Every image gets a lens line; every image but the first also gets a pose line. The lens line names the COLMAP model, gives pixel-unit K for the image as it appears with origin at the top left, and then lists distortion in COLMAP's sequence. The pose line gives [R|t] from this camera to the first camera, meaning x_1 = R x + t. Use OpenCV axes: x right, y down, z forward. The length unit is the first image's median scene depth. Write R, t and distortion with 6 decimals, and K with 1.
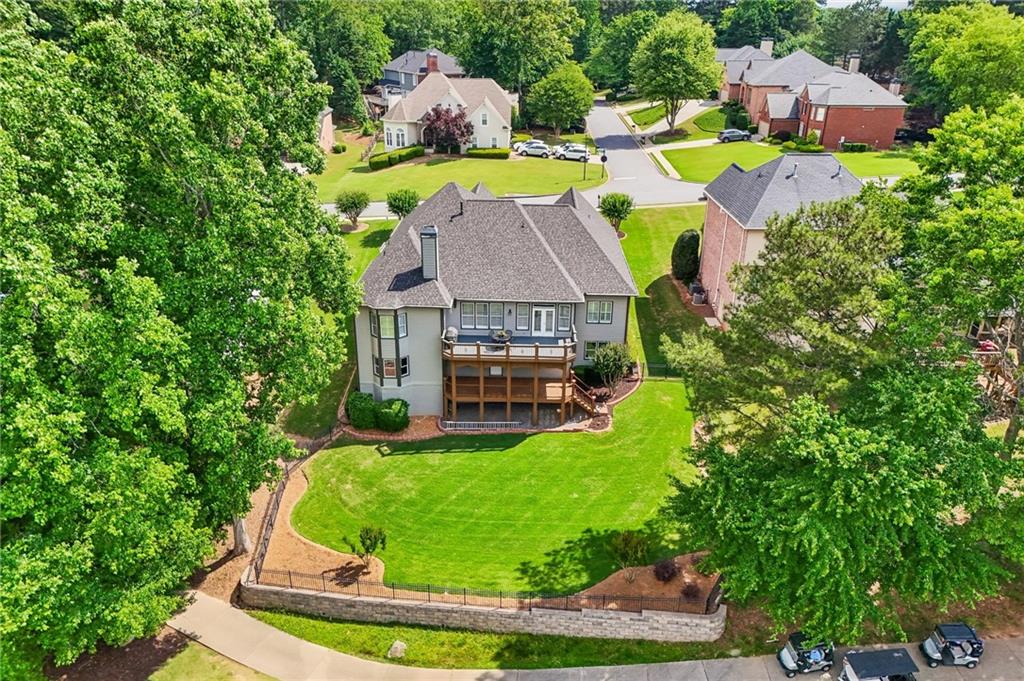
lens RADIAL K [[754.3, 0, 507.9], [0, 754.3, 335.7], [0, 0, 1]] dist [0.085665, -0.104102]
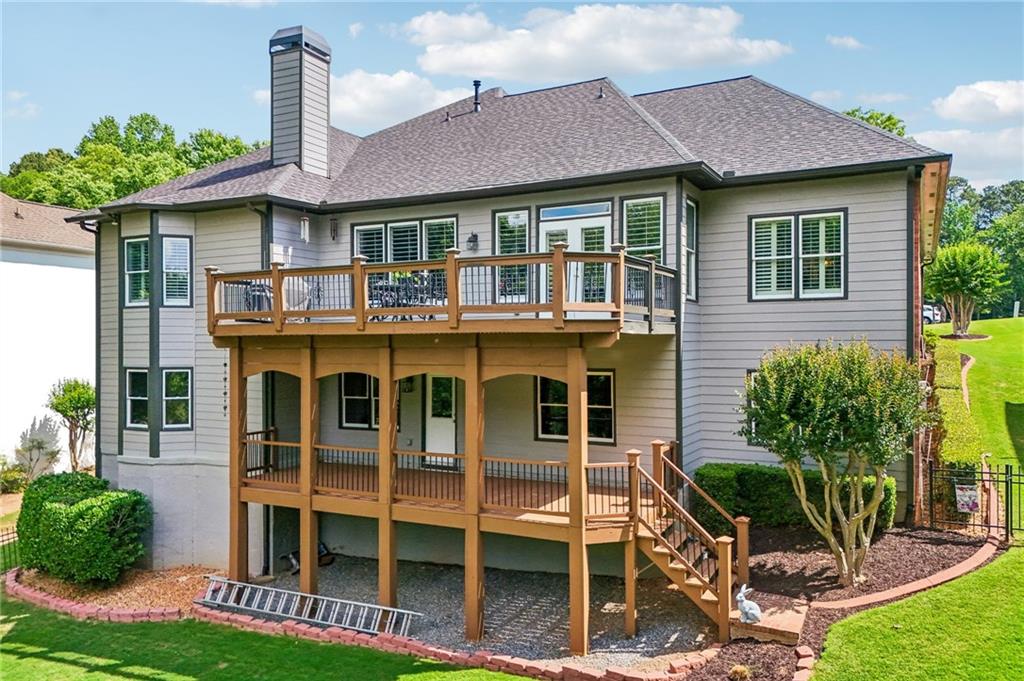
lens RADIAL K [[759.1, 0, 508.1], [0, 759.1, 340.0], [0, 0, 1]] dist [0.067770, -0.067593]
pose [[0.895019, -0.013667, -0.445818, 0.157308], [-0.163812, 0.919606, -0.357059, 0.117565], [0.414856, 0.392605, 0.820826, 0.768165]]
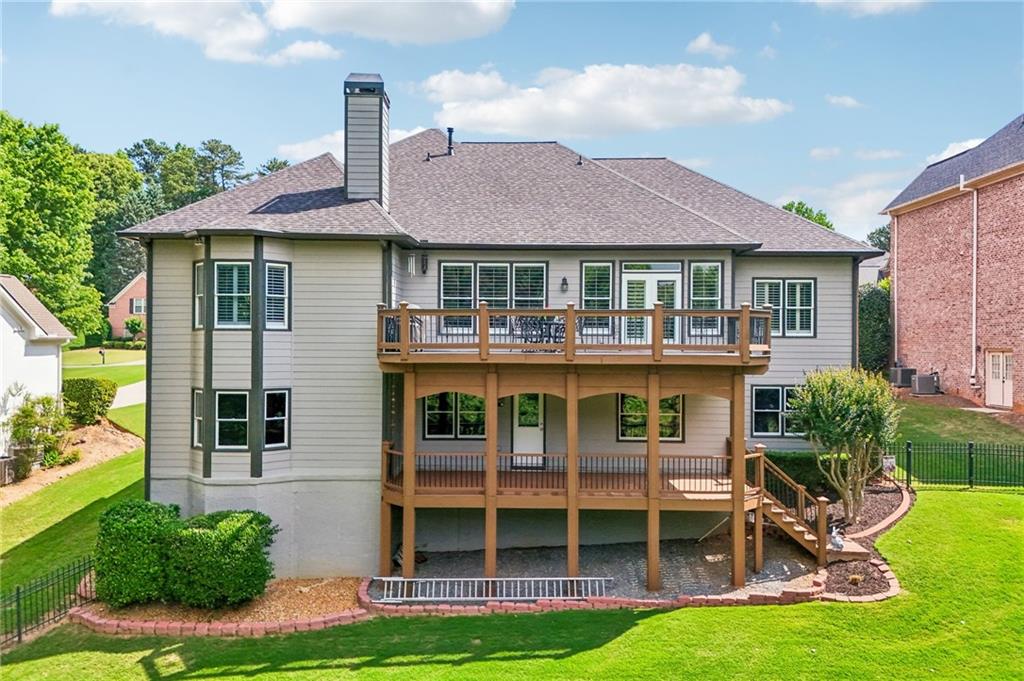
lens RADIAL K [[754.3, 0, 507.9], [0, 754.3, 335.7], [0, 0, 1]] dist [0.085665, -0.104102]
pose [[0.999993, -0.003168, 0.002224, -0.027877], [0.003792, 0.917194, -0.398423, 0.149961], [-0.000778, 0.398429, 0.917199, 0.656292]]
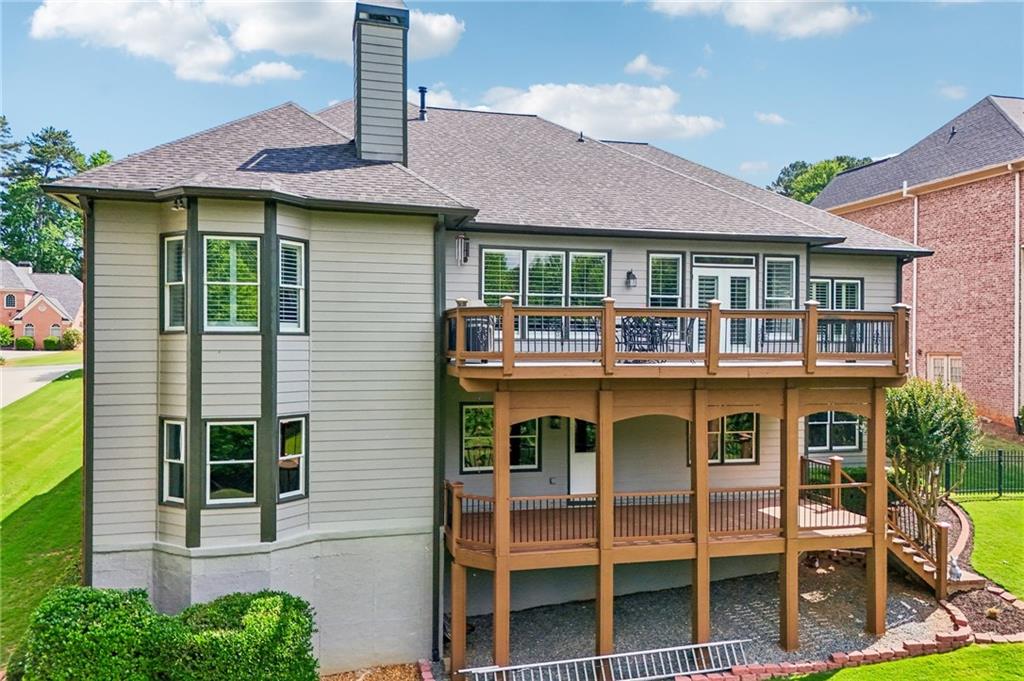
lens RADIAL K [[759.1, 0, 508.1], [0, 759.1, 340.0], [0, 0, 1]] dist [0.067770, -0.067593]
pose [[0.963562, -0.003051, 0.267466, -0.136548], [0.107958, 0.919308, -0.378441, 0.111362], [-0.244730, 0.393526, 0.886140, 0.739209]]
